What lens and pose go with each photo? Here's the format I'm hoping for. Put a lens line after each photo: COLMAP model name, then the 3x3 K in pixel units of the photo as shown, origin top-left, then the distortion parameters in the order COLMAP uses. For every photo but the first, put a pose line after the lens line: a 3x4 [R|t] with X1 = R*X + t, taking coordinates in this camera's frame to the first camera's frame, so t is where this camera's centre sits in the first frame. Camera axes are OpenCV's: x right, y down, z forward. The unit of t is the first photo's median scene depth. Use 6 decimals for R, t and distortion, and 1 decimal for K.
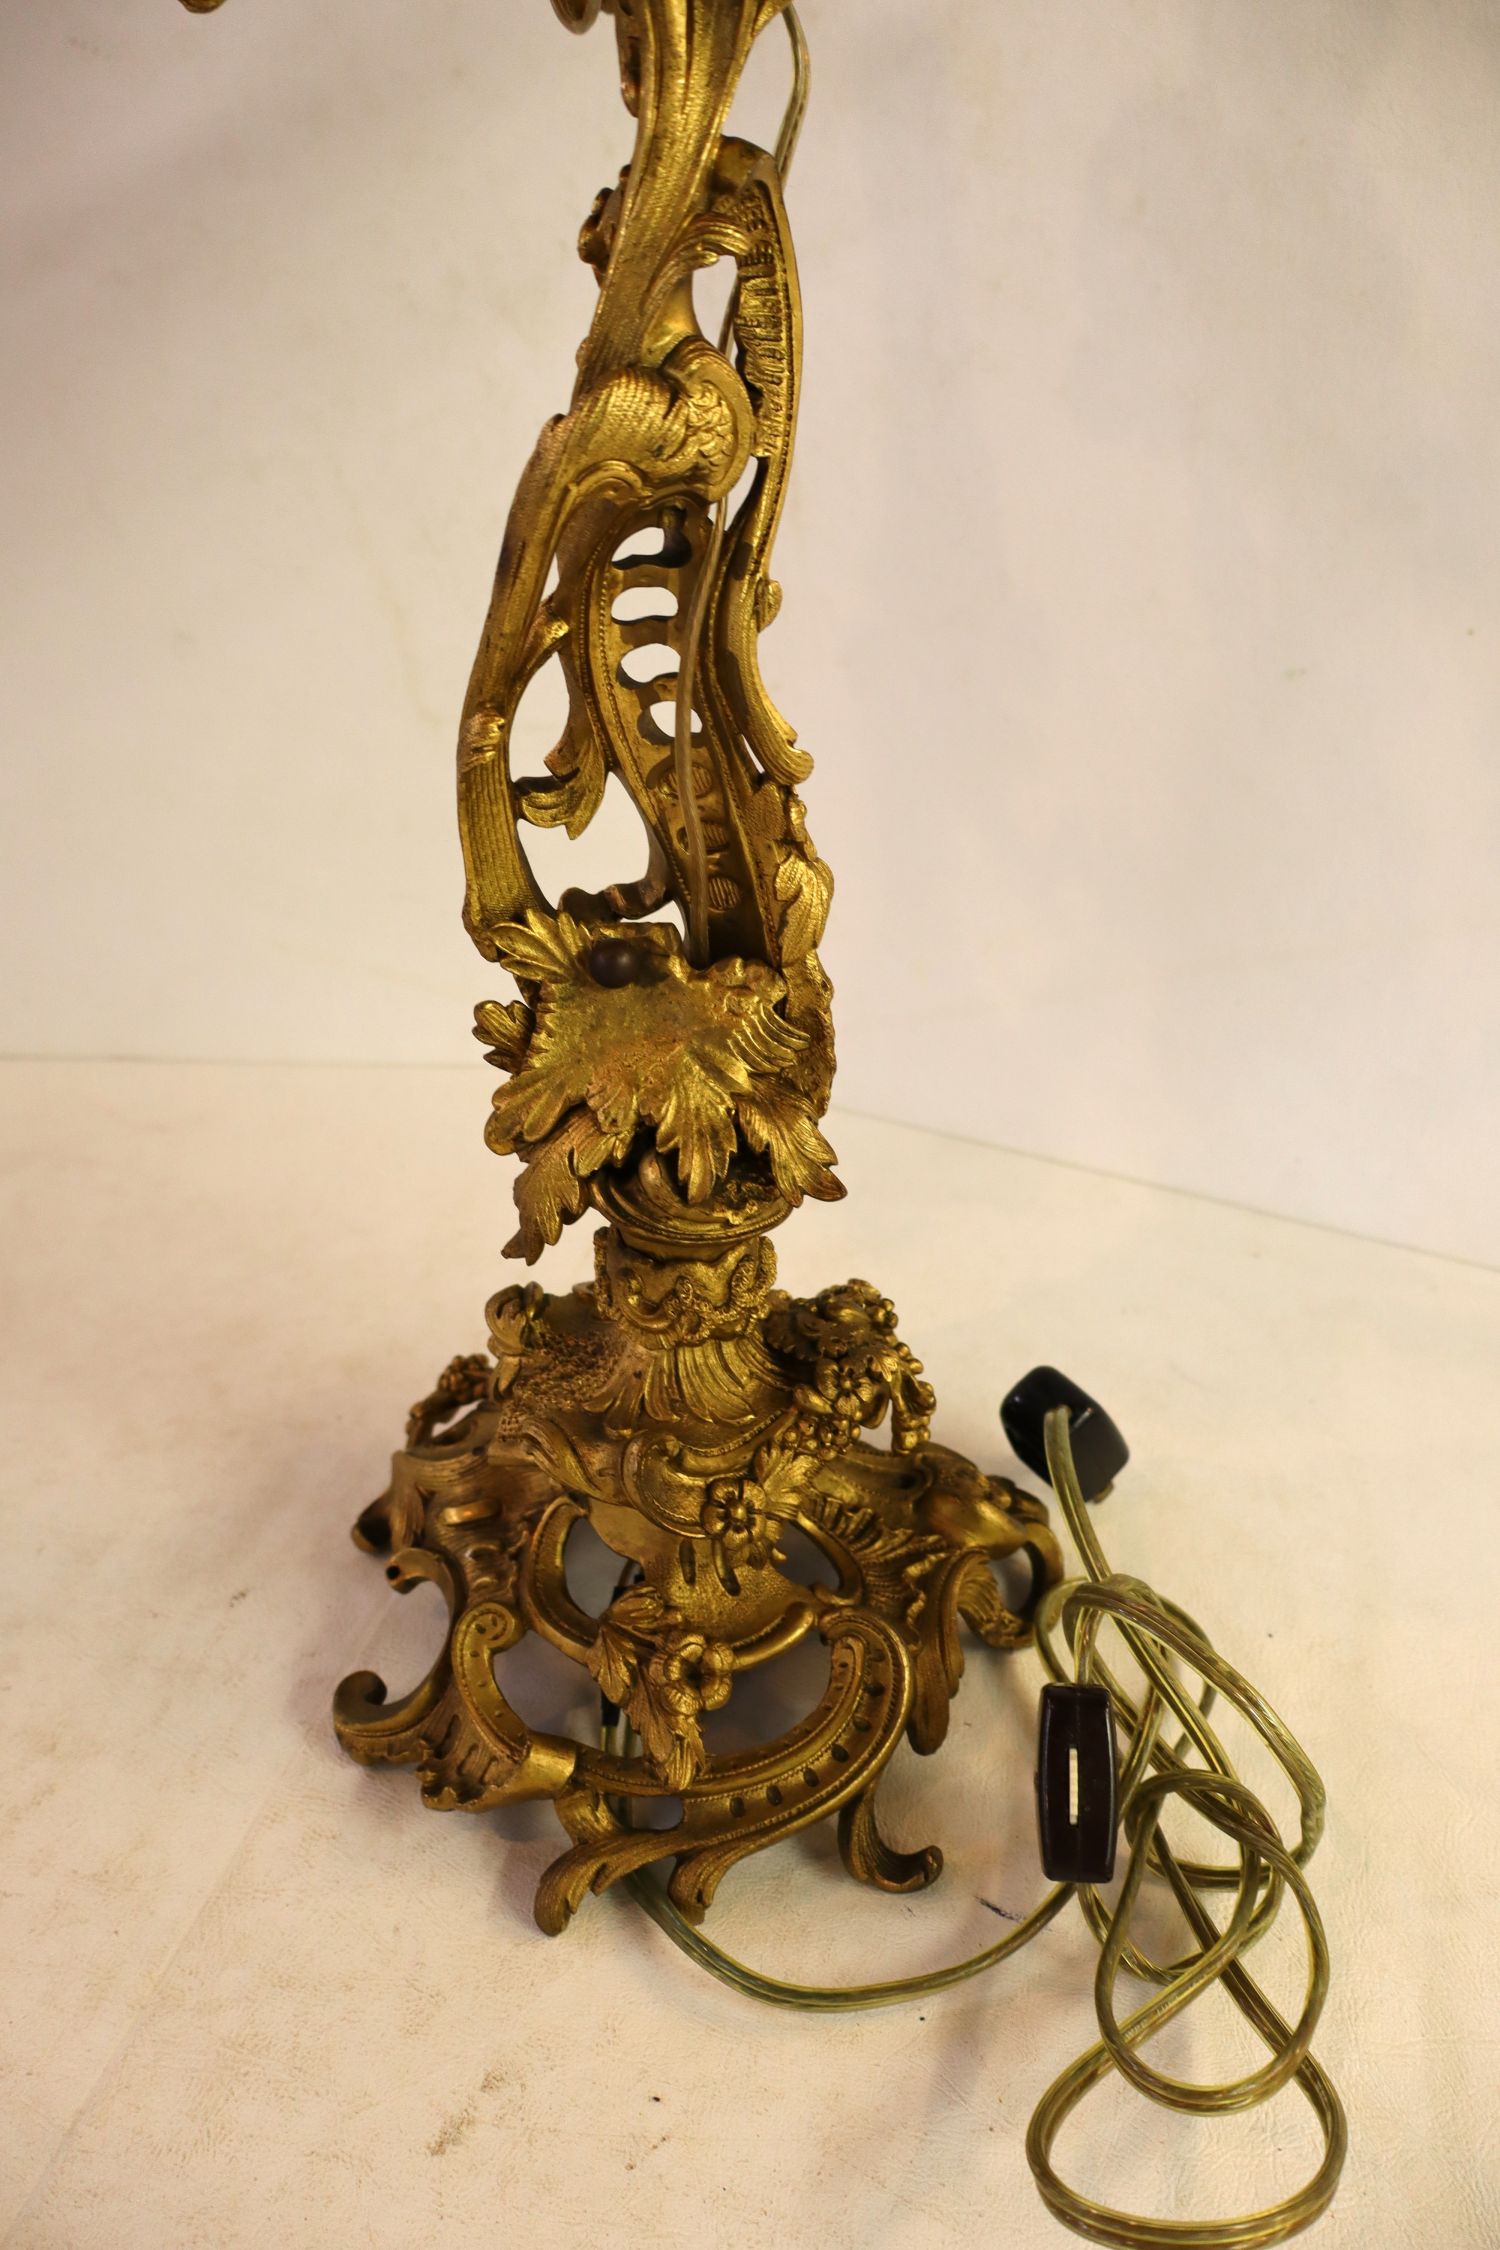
lens RADIAL K [[1904.0, 0, 750.0], [0, 1904.0, 1125.0], [0, 0, 1]] dist [-0.042551, -0.003079]
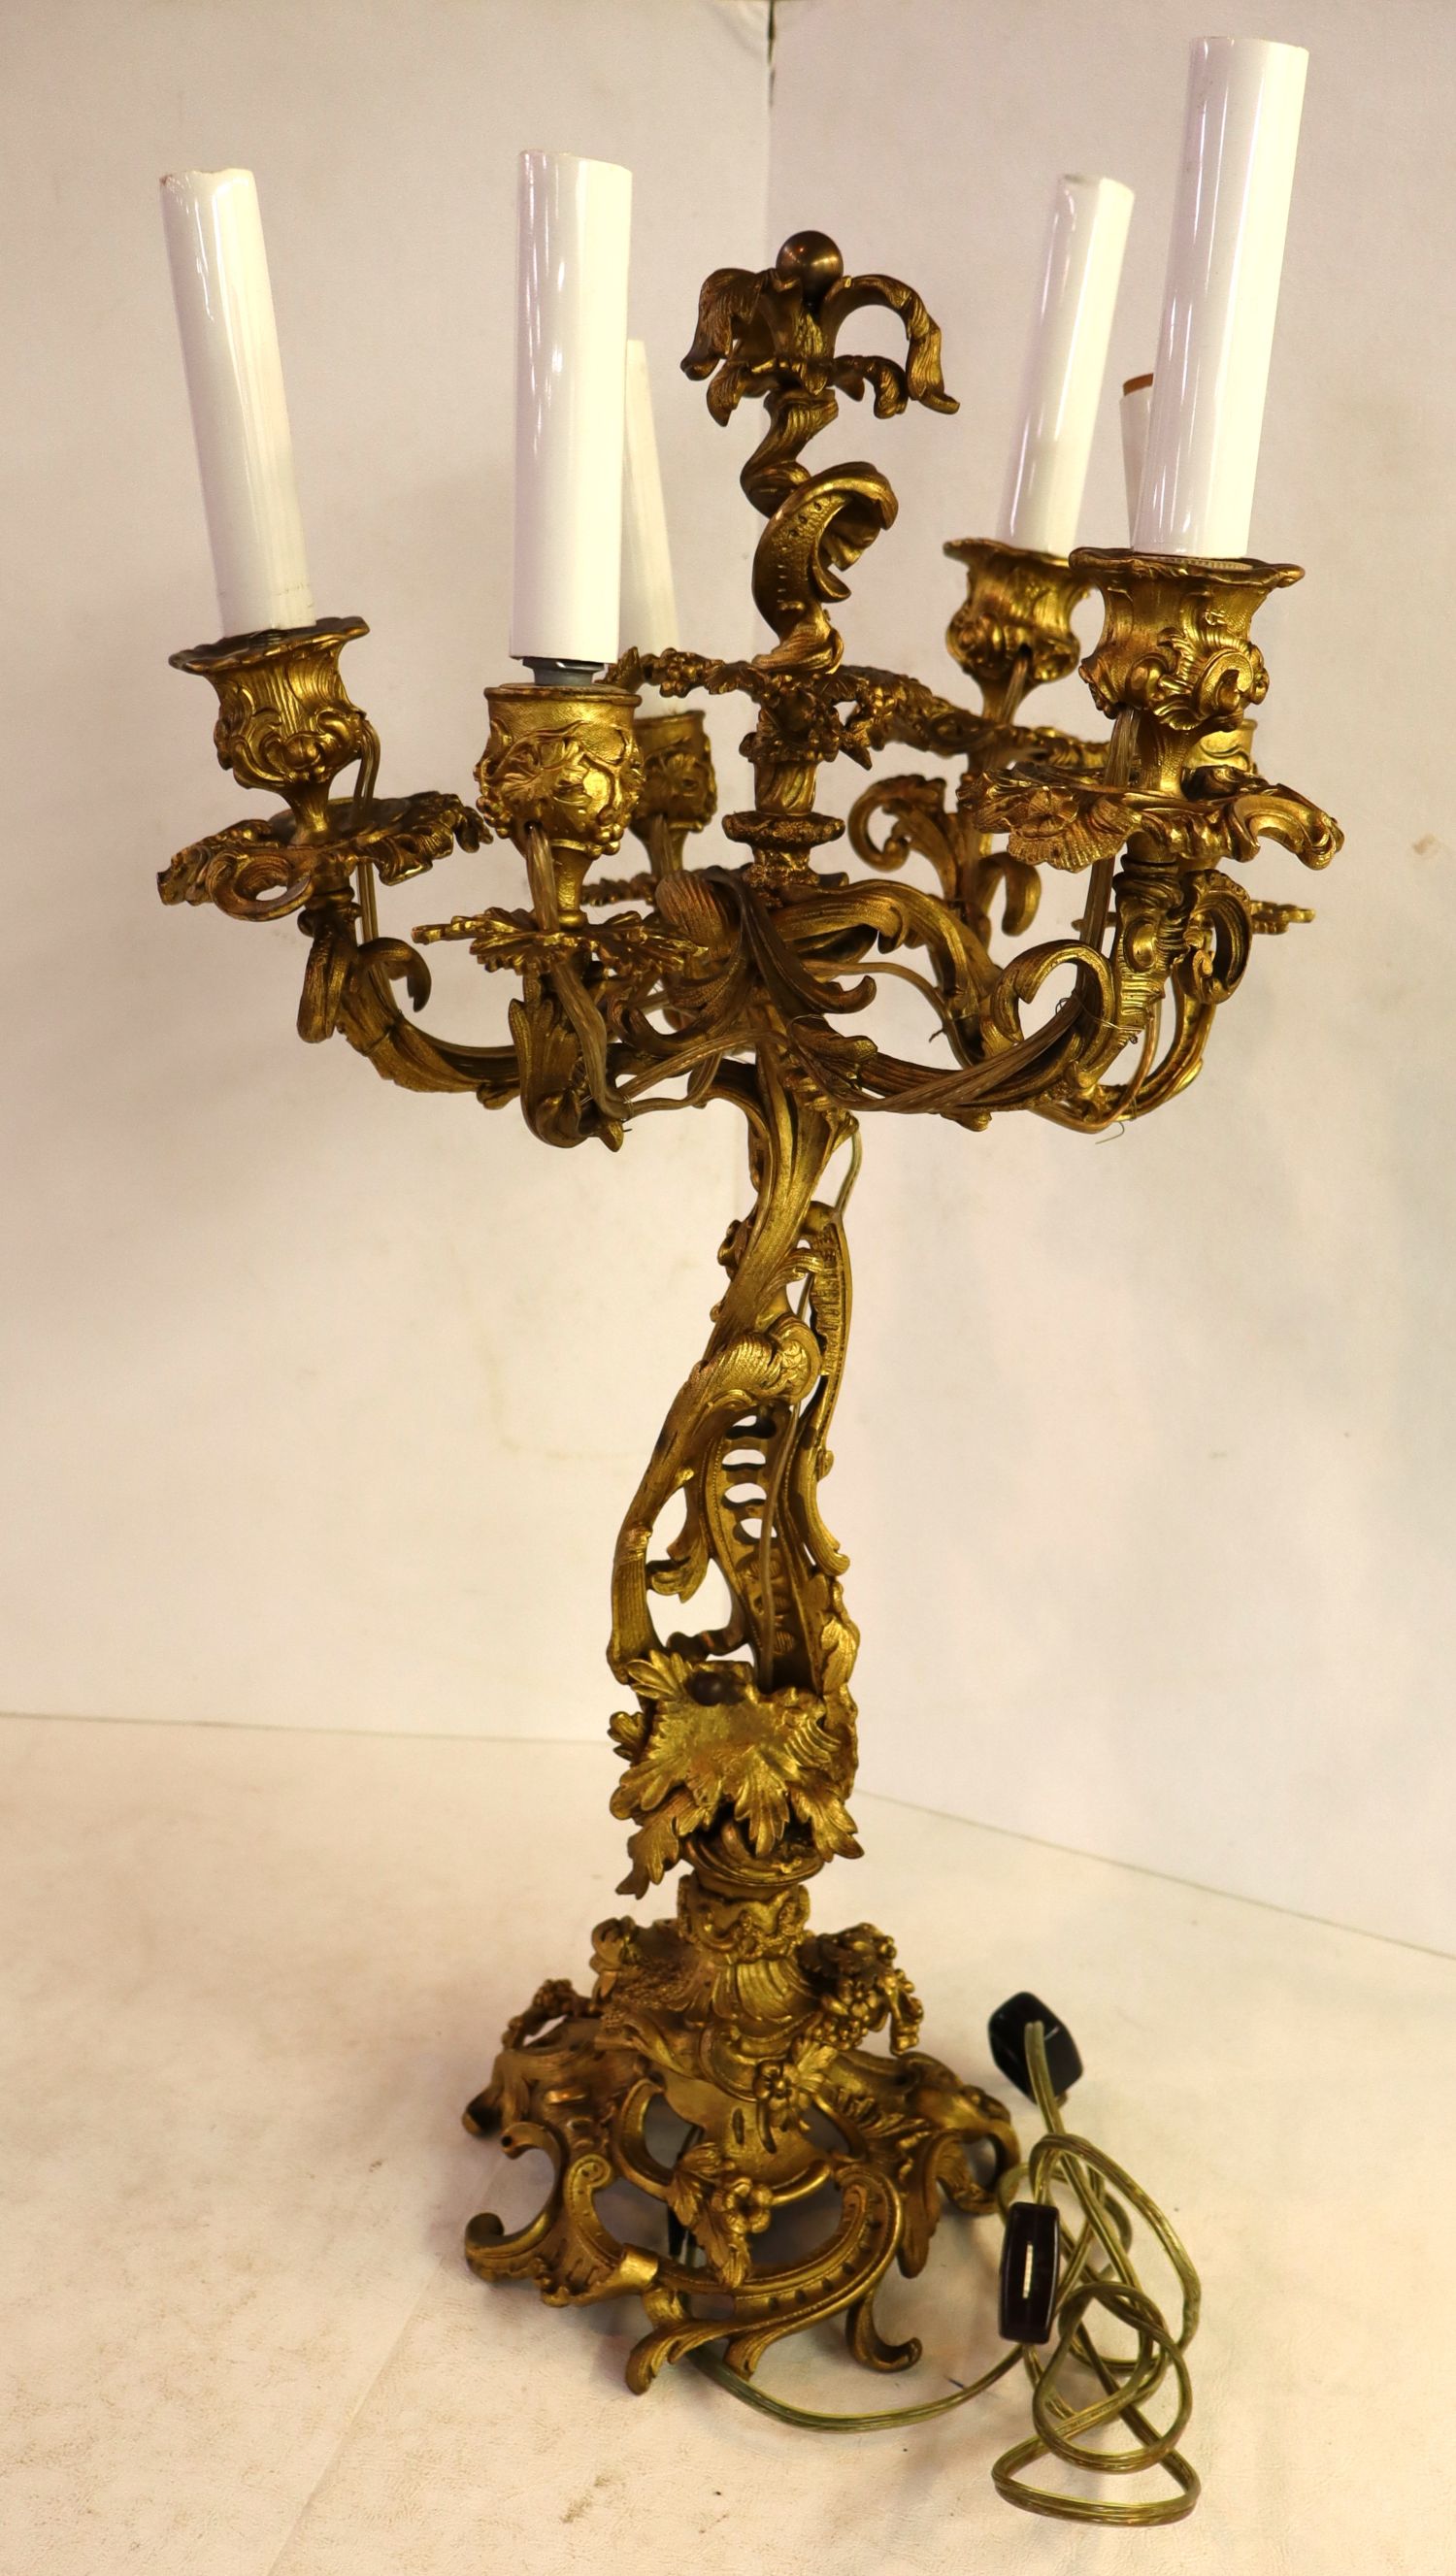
lens RADIAL K [[3221.3, 0, 728.0], [0, 3221.3, 1288.0], [0, 0, 1]] dist [-0.008616, 0.026346]
pose [[0.999127, 0.033654, 0.024754, -0.123262], [-0.029484, 0.987801, -0.152906, -0.010987], [-0.029598, 0.152043, 0.987931, -1.431005]]
